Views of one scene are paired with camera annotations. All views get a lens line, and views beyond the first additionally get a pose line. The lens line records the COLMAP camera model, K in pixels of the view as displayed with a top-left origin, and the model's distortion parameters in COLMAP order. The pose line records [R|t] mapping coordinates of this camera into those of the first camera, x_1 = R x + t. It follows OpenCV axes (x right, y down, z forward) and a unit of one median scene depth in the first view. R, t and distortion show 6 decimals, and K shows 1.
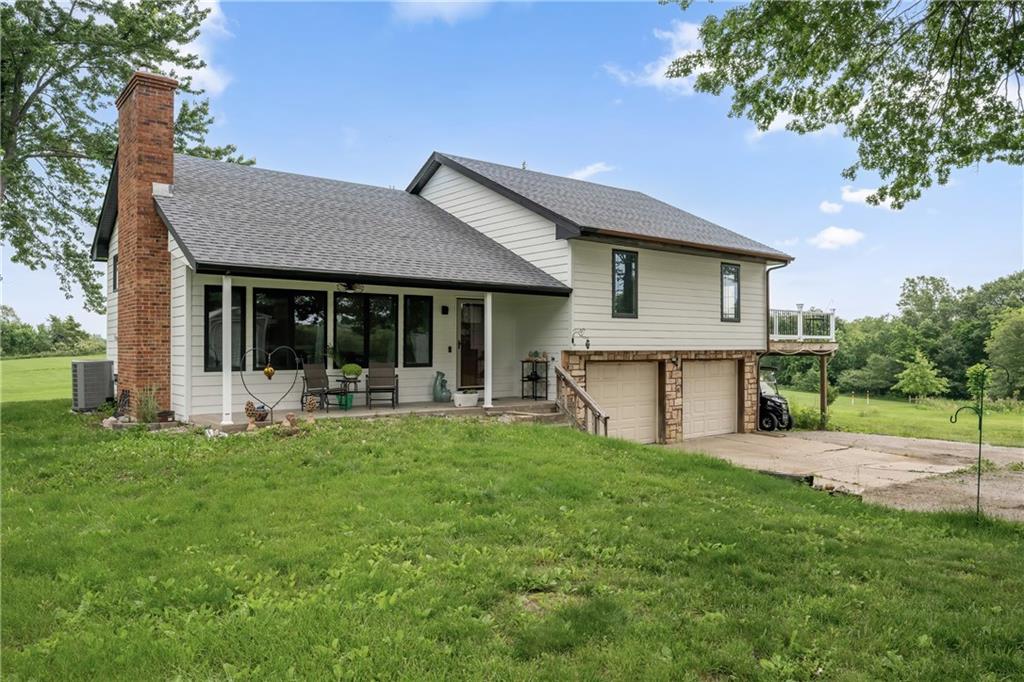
lens RADIAL K [[699.8, 0, 482.1], [0, 699.8, 343.0], [0, 0, 1]] dist [-0.001644, 0.000028]
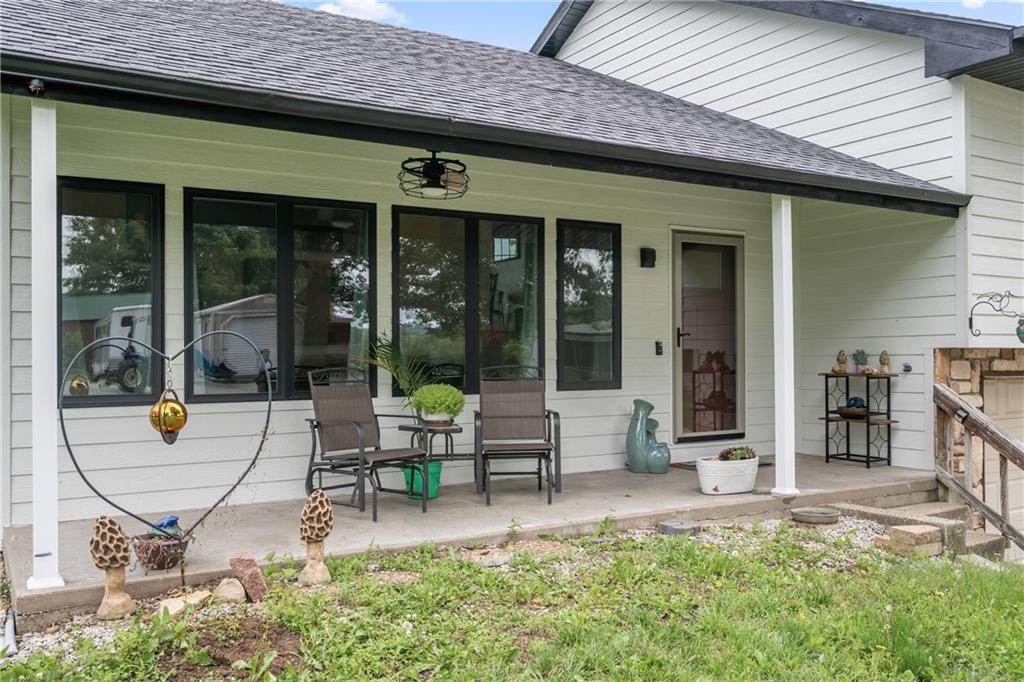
lens RADIAL K [[871.2, 0, 509.7], [0, 871.2, 346.5], [0, 0, 1]] dist [0.005875, 0.002505]
pose [[0.996259, -0.008370, -0.086008, -0.095427], [0.008013, 0.999958, -0.004495, 0.010303], [0.086042, 0.003789, 0.996284, 0.473763]]
